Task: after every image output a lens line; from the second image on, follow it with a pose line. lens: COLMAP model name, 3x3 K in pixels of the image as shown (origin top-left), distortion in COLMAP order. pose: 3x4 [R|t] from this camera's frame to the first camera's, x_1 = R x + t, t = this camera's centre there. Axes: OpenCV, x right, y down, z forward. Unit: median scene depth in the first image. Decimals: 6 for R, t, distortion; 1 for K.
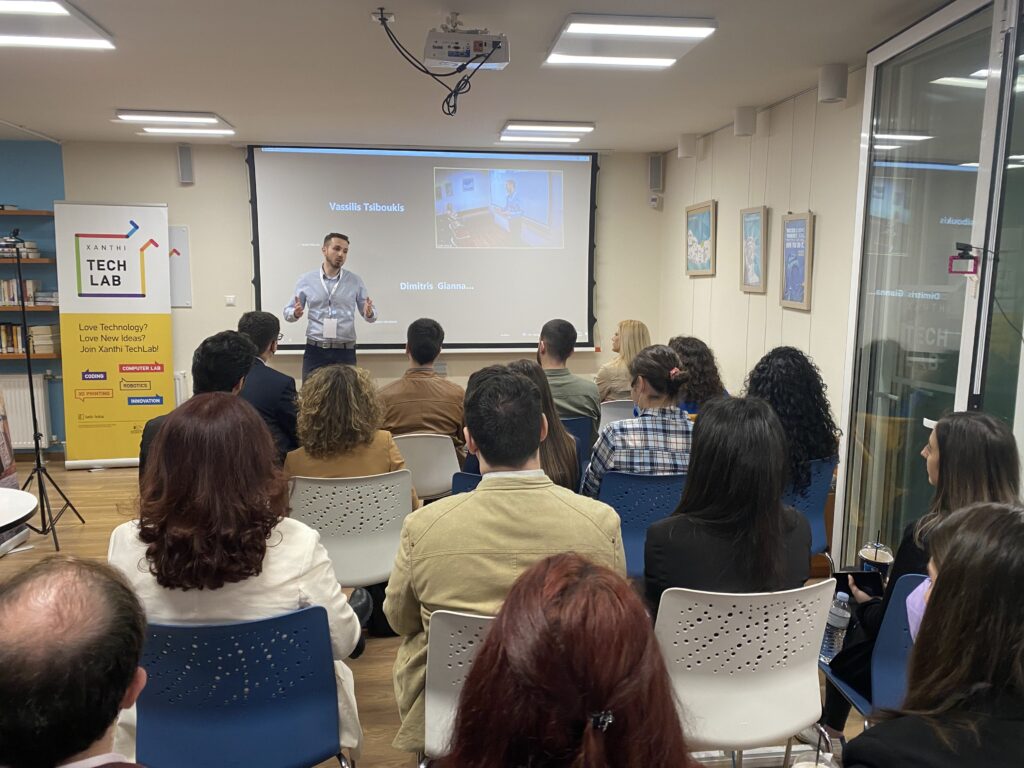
lens RADIAL K [[786.9, 0, 512.0], [0, 786.9, 384.0], [0, 0, 1]] dist [-0.002202, 0.002146]
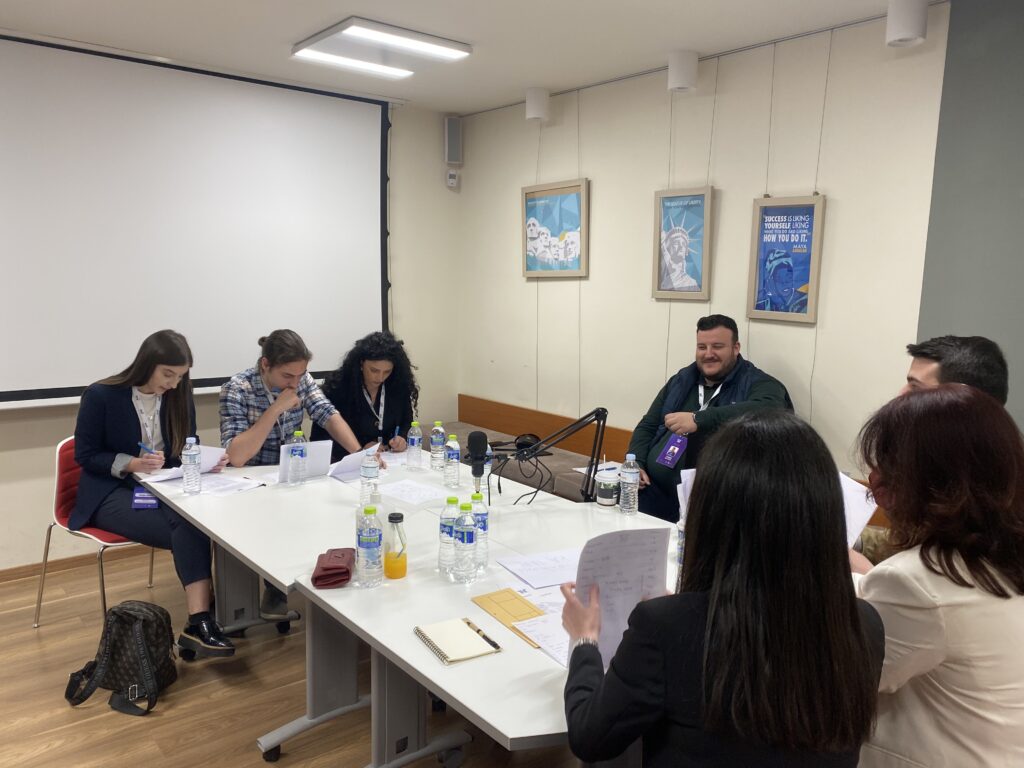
lens RADIAL K [[786.9, 0, 512.0], [0, 786.9, 384.0], [0, 0, 1]] dist [-0.002202, 0.002146]
pose [[0.839557, -0.062009, 0.539722, -0.222333], [0.065357, 0.997778, 0.012970, -0.048982], [-0.539327, 0.024385, 0.841743, 0.395217]]
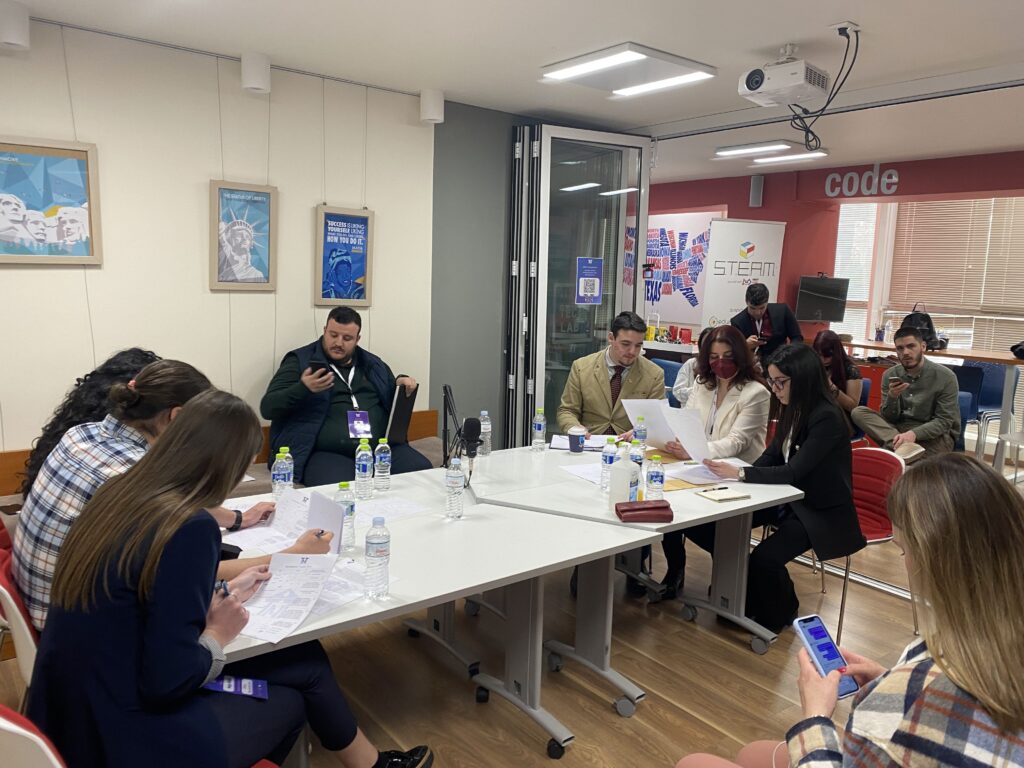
lens RADIAL K [[786.9, 0, 512.0], [0, 786.9, 384.0], [0, 0, 1]] dist [-0.002202, 0.002146]
pose [[-0.508173, -0.144958, 0.848968, -0.459828], [0.083341, 0.972832, 0.215993, -0.154012], [-0.857213, 0.180516, -0.482286, 1.036099]]
